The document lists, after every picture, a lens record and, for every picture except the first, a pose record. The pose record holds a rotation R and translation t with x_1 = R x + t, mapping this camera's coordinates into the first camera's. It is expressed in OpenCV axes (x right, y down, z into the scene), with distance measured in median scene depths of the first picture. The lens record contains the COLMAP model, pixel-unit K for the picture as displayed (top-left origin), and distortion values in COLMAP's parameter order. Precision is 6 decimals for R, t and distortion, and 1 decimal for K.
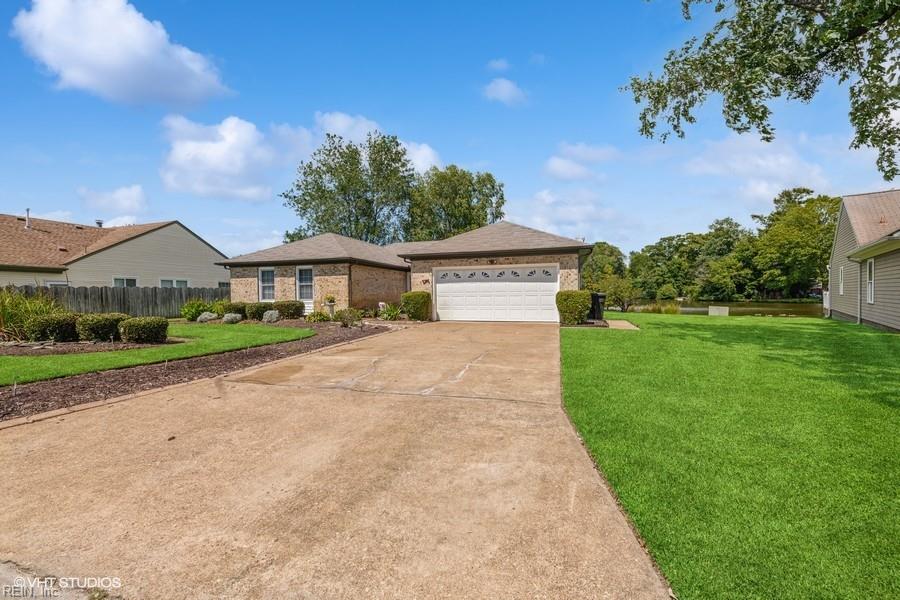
lens RADIAL K [[360.2, 0, 453.8], [0, 360.2, 297.9], [0, 0, 1]] dist [0.003890, -0.000170]
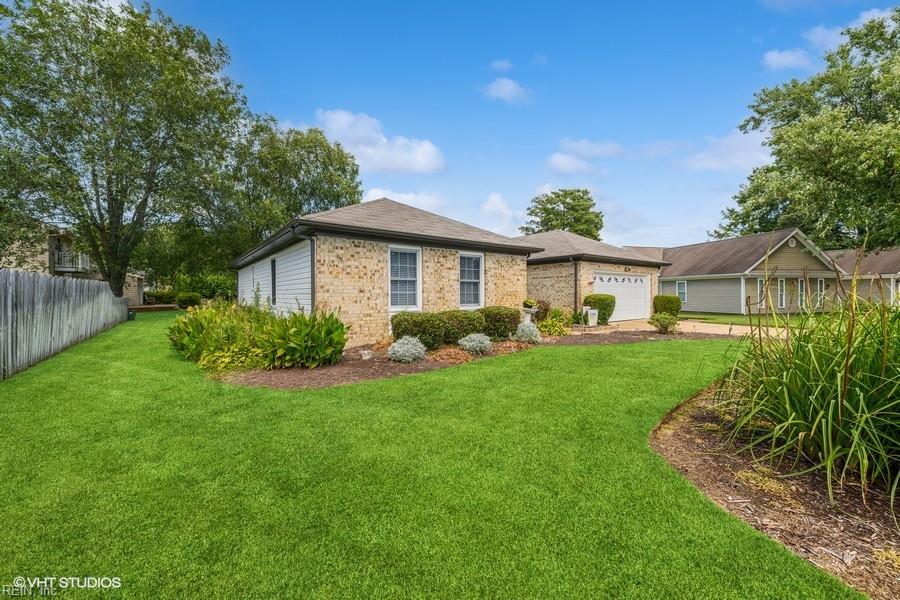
lens RADIAL K [[360.2, 0, 453.8], [0, 360.2, 297.9], [0, 0, 1]] dist [0.003890, -0.000170]
pose [[0.572213, 0.003833, 0.820096, -0.684691], [0.009924, 0.999883, -0.011598, -0.000475], [-0.820045, 0.014775, 0.572108, 0.478060]]
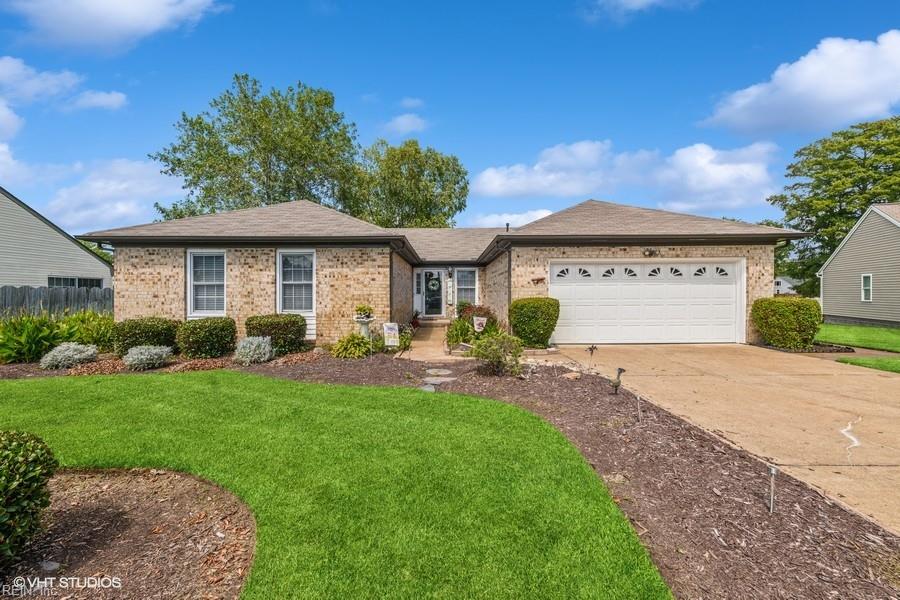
lens RADIAL K [[360.2, 0, 453.8], [0, 360.2, 297.9], [0, 0, 1]] dist [0.003890, -0.000170]
pose [[0.948439, 0.003202, 0.316943, -0.259457], [-0.000543, 0.999964, -0.008477, -0.007730], [-0.316959, 0.007868, 0.948407, 0.298026]]
